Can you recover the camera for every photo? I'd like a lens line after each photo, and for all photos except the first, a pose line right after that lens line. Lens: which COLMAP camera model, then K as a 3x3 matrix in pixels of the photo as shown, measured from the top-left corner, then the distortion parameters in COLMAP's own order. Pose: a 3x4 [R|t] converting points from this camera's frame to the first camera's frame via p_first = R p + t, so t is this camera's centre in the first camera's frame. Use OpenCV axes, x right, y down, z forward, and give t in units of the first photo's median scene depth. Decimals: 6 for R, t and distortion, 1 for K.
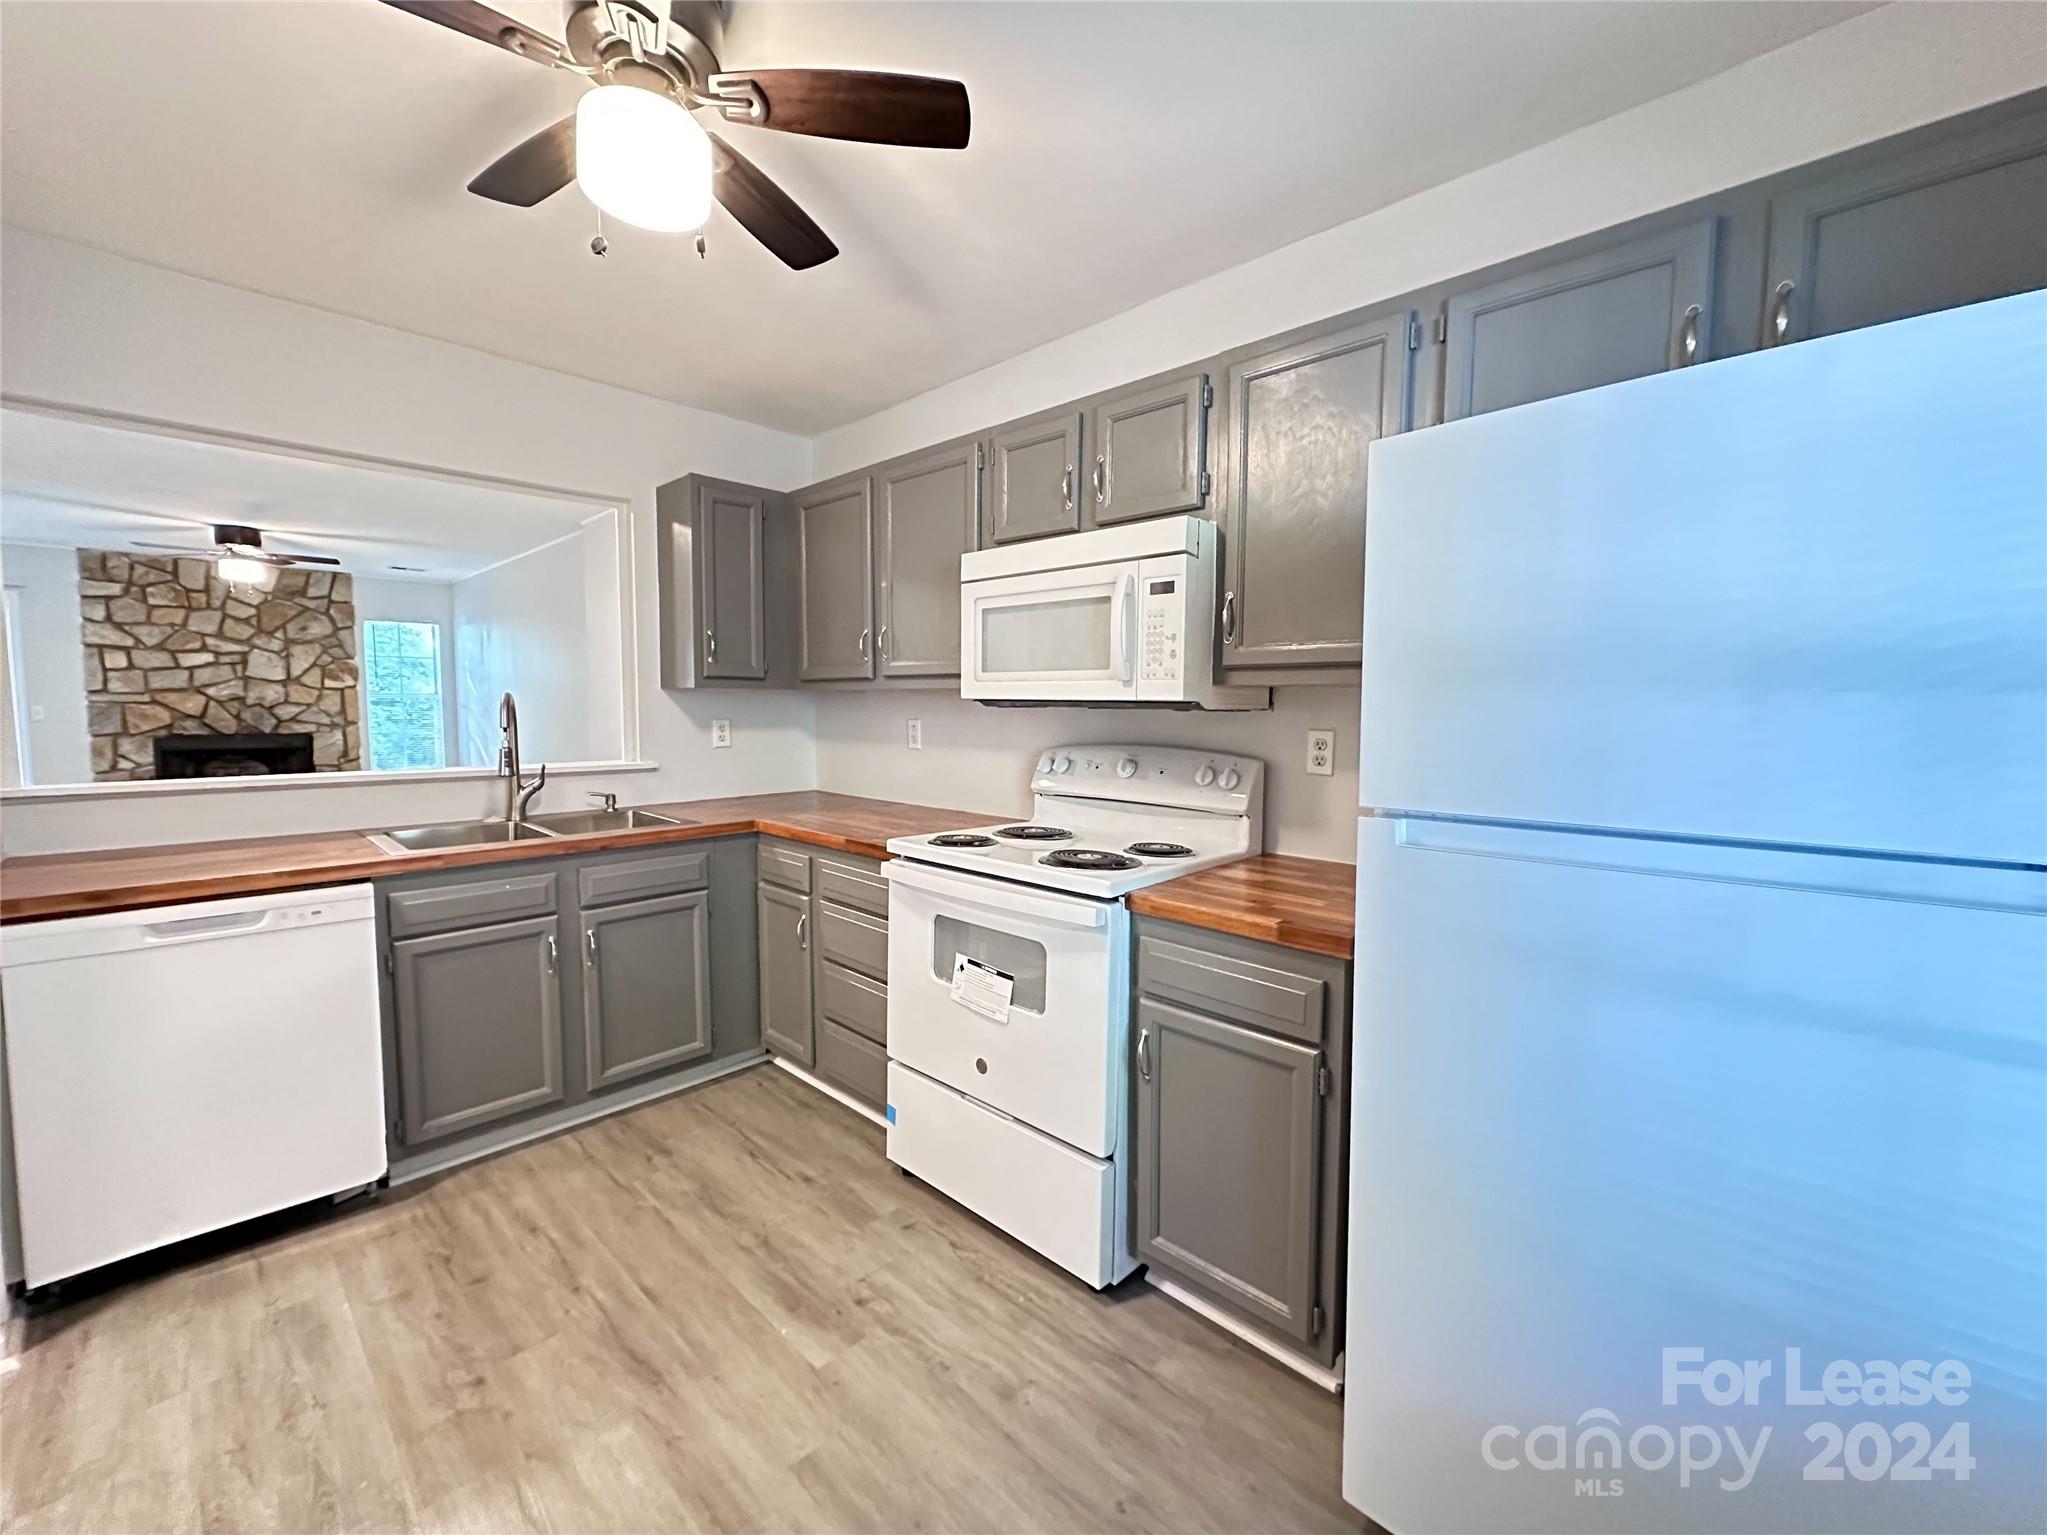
lens RADIAL K [[822.1, 0, 1011.3], [0, 822.1, 764.0], [0, 0, 1]] dist [-0.004351, 0.000587]
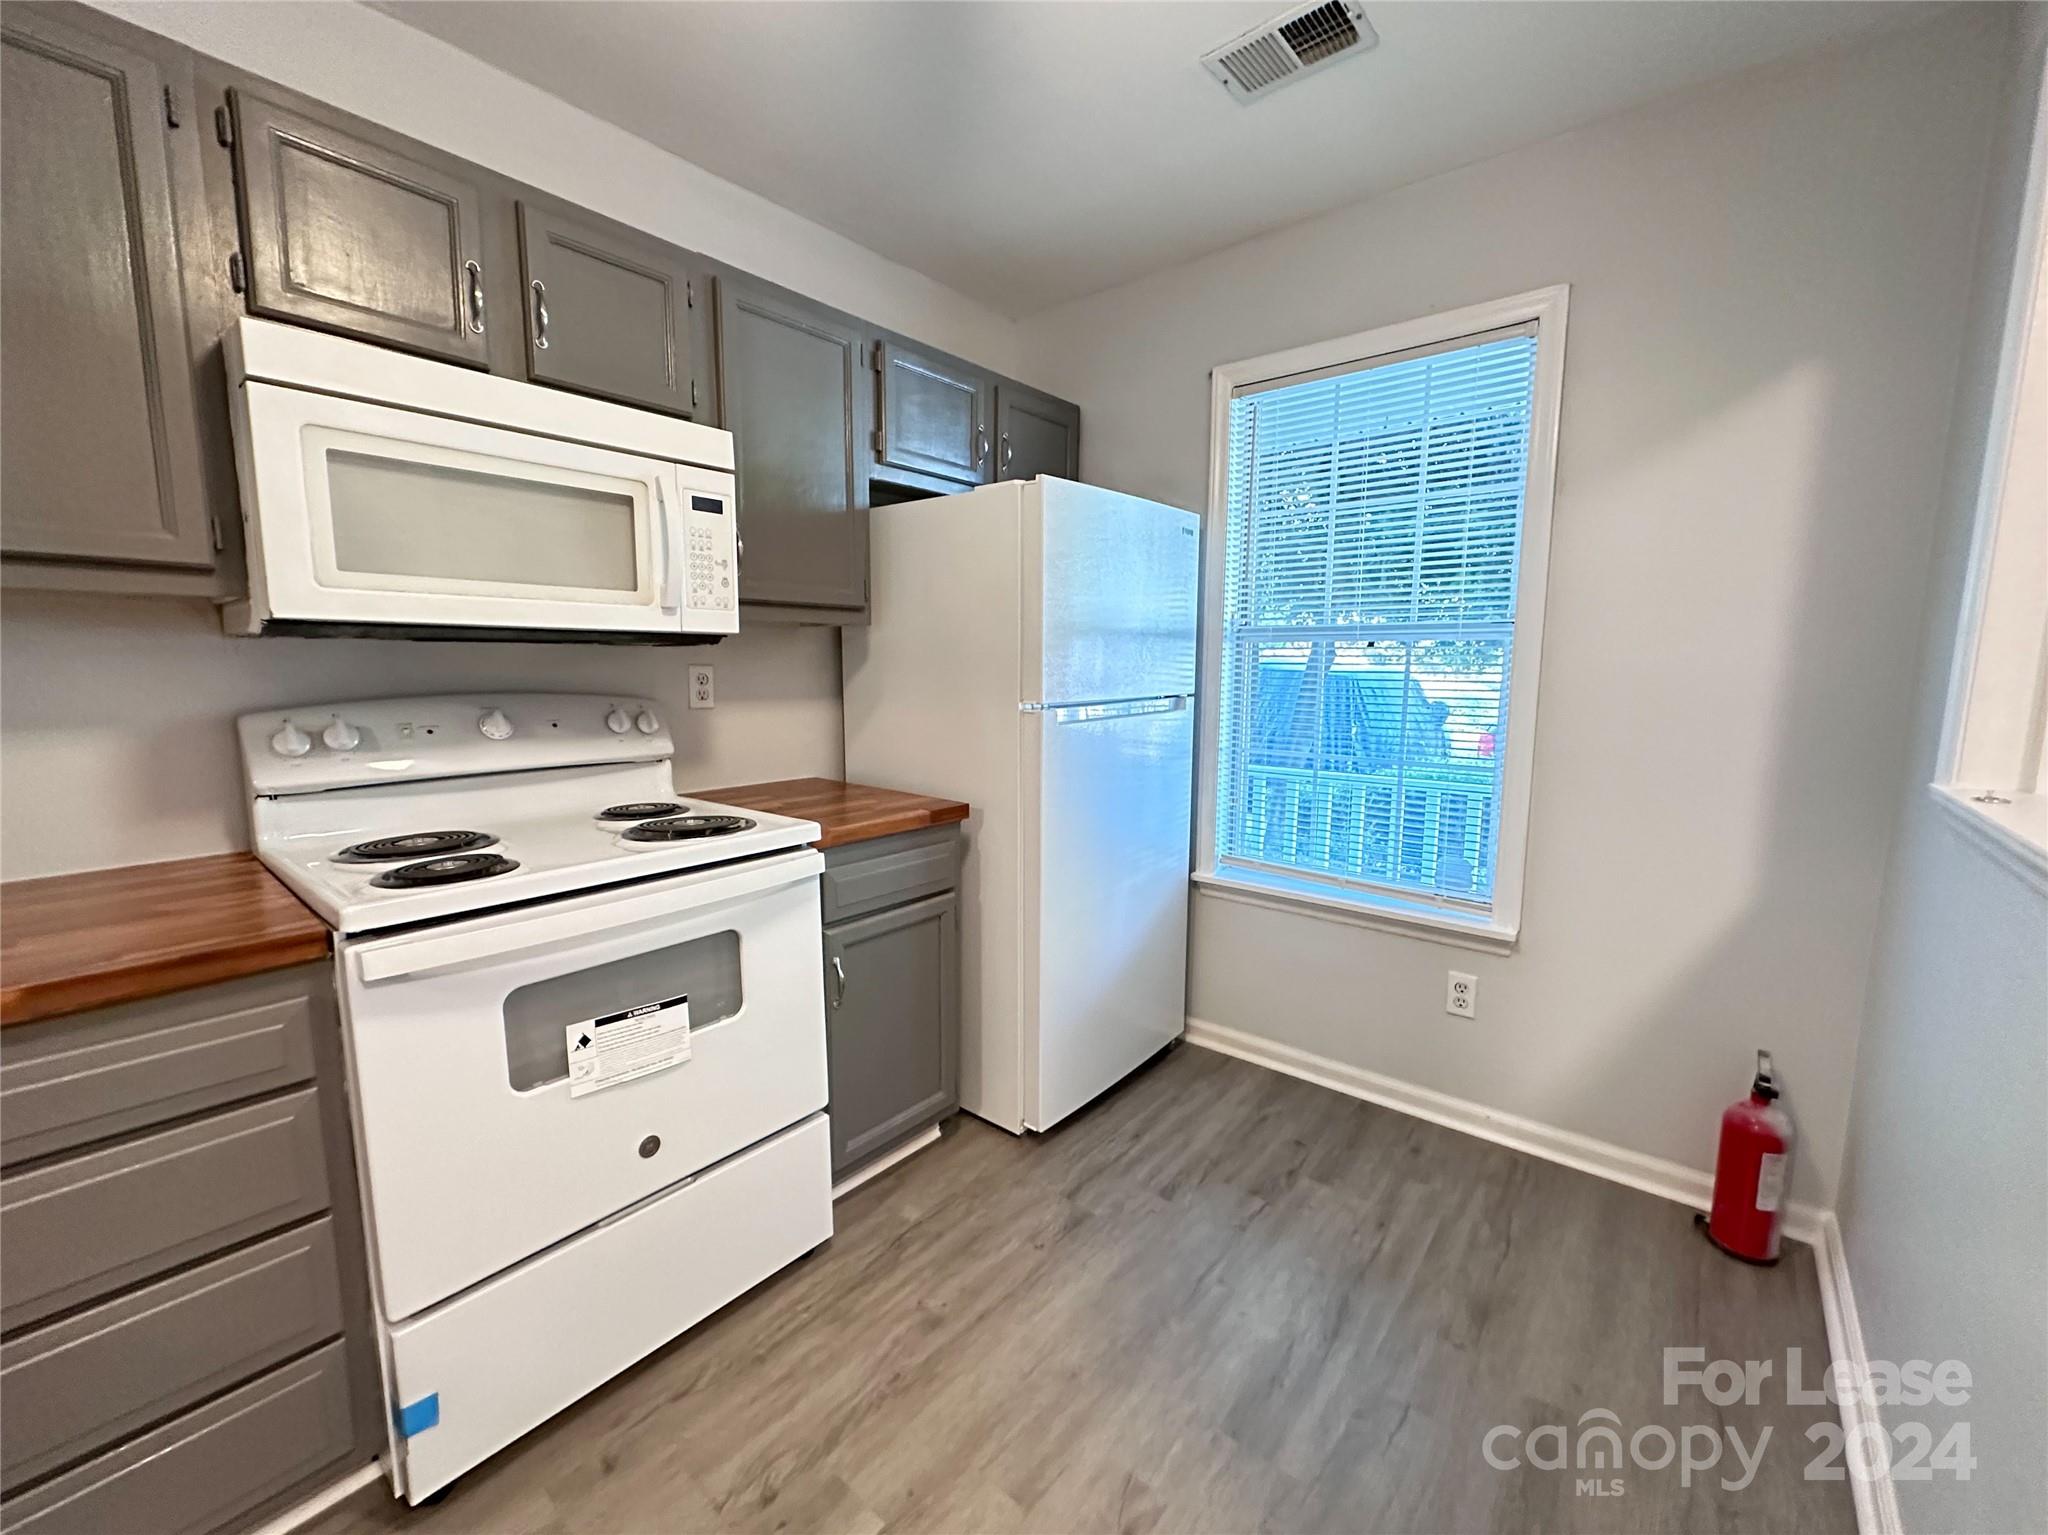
lens RADIAL K [[822.5, 0, 1023.7], [0, 822.5, 768.0], [0, 0, 1]] dist [-0.004351, 0.000587]
pose [[-0.070595, -0.137361, 0.988002, -0.672495], [0.070259, 0.987329, 0.142288, -0.031871], [-0.995028, 0.079460, -0.060049, 0.653999]]
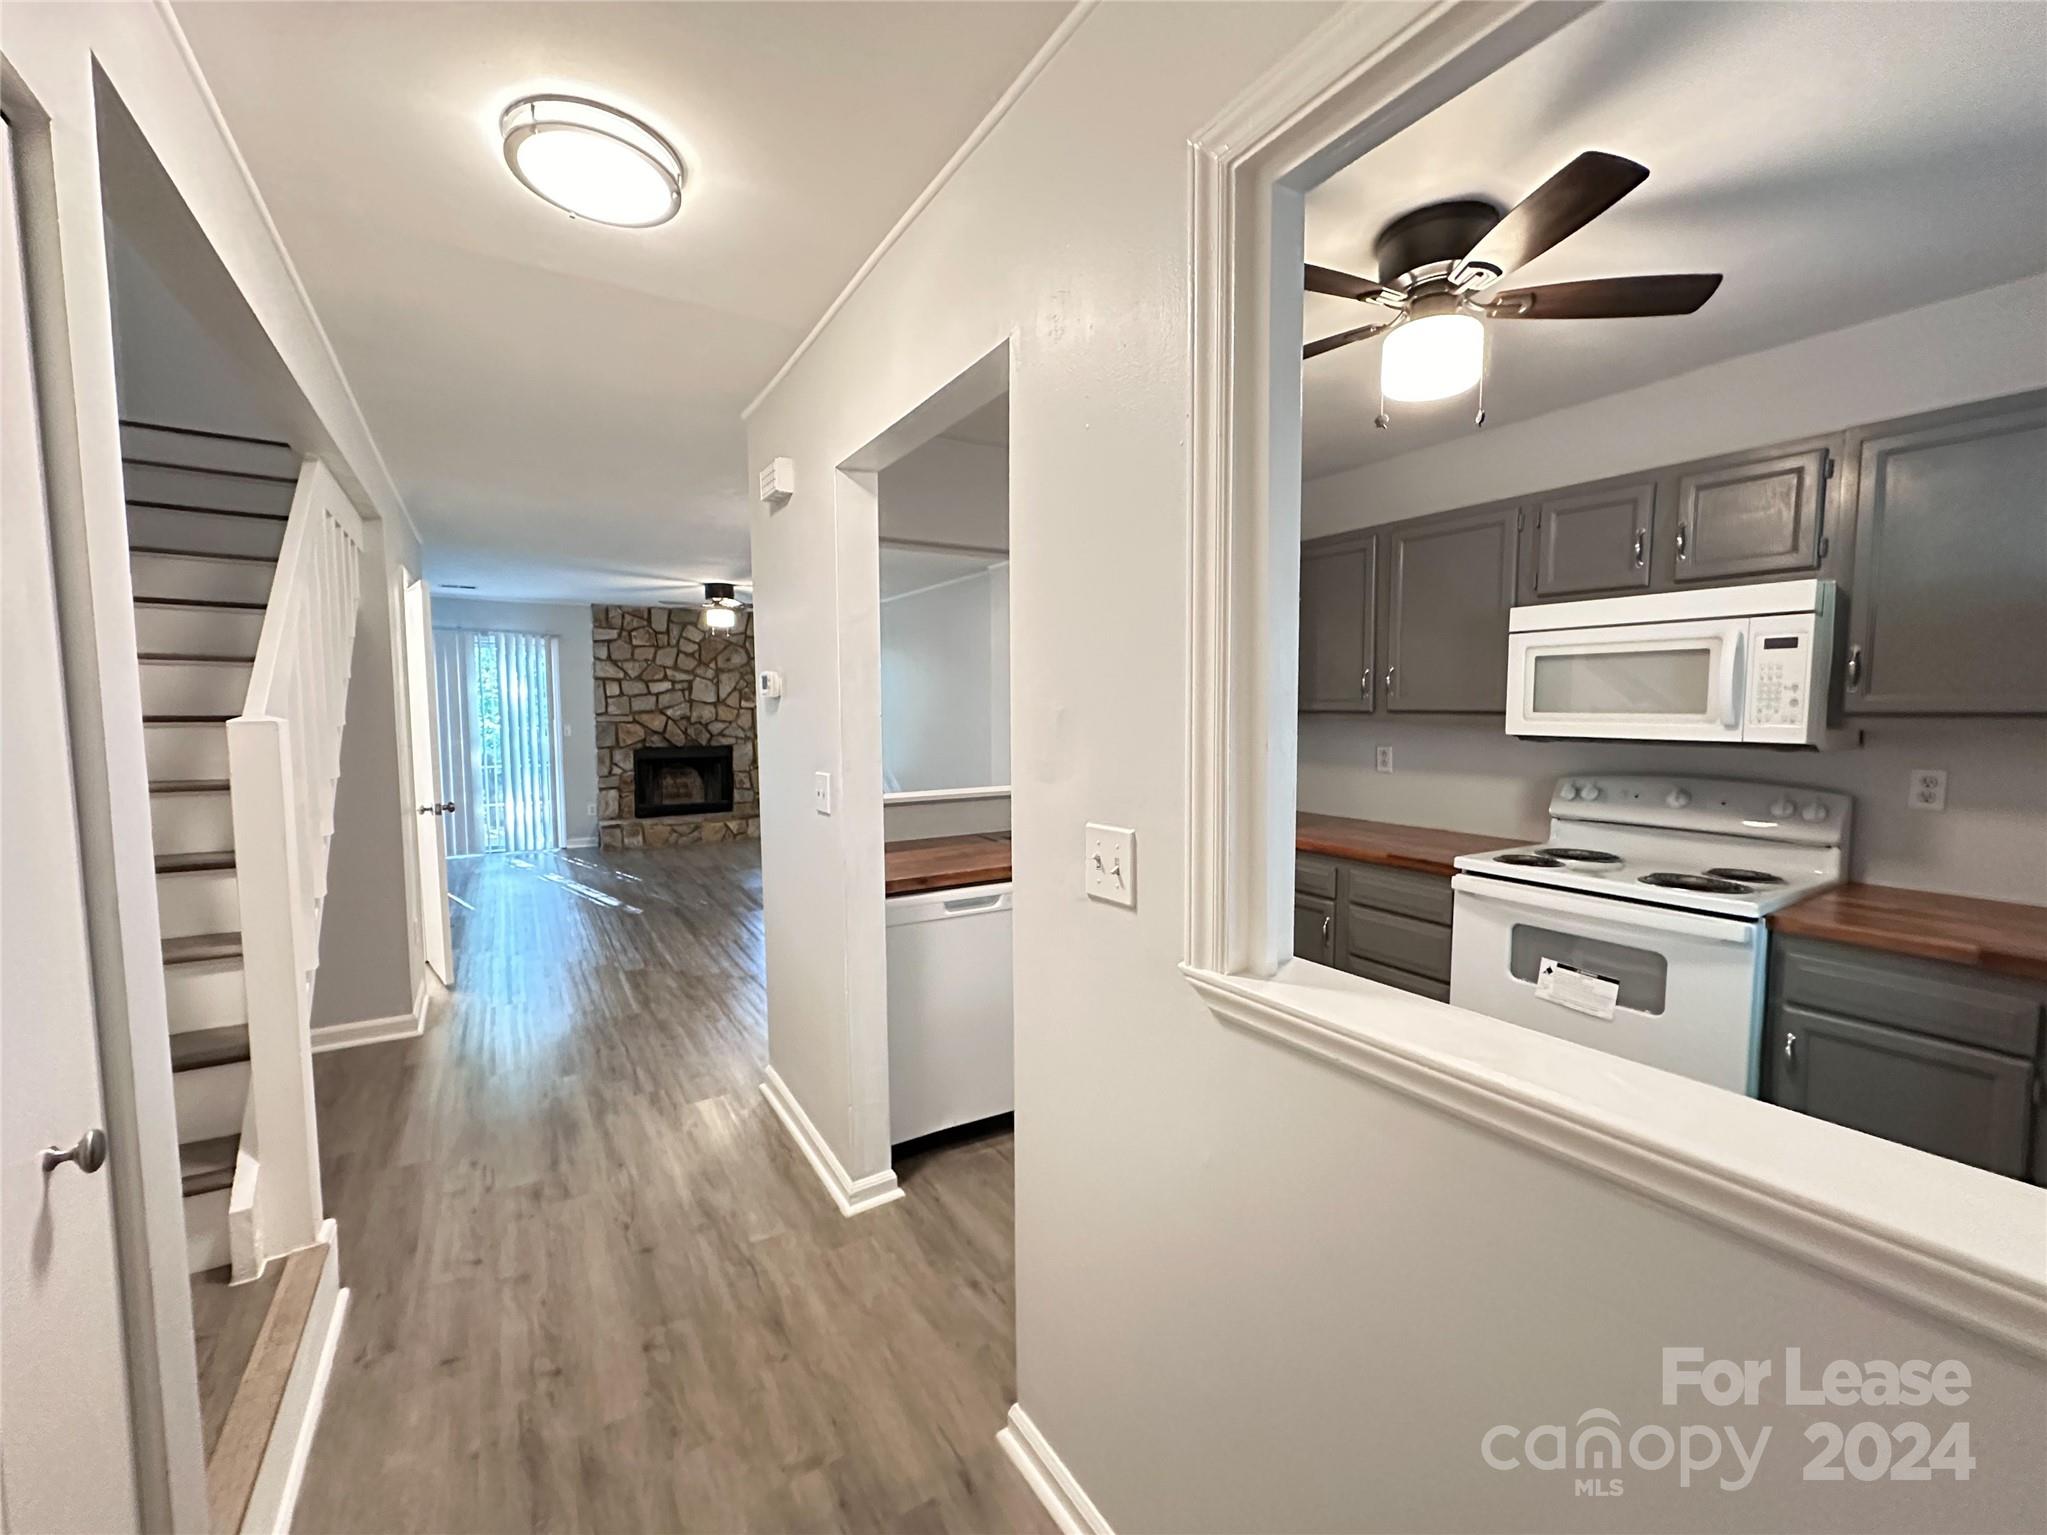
lens RADIAL K [[822.1, 0, 1024.2], [0, 822.1, 765.0], [0, 0, 1]] dist [-0.004351, 0.000587]
pose [[0.968598, 0.006330, -0.248552, -0.476831], [-0.006761, 0.999977, -0.000879, -0.035738], [0.248541, 0.002532, 0.968618, -0.300049]]
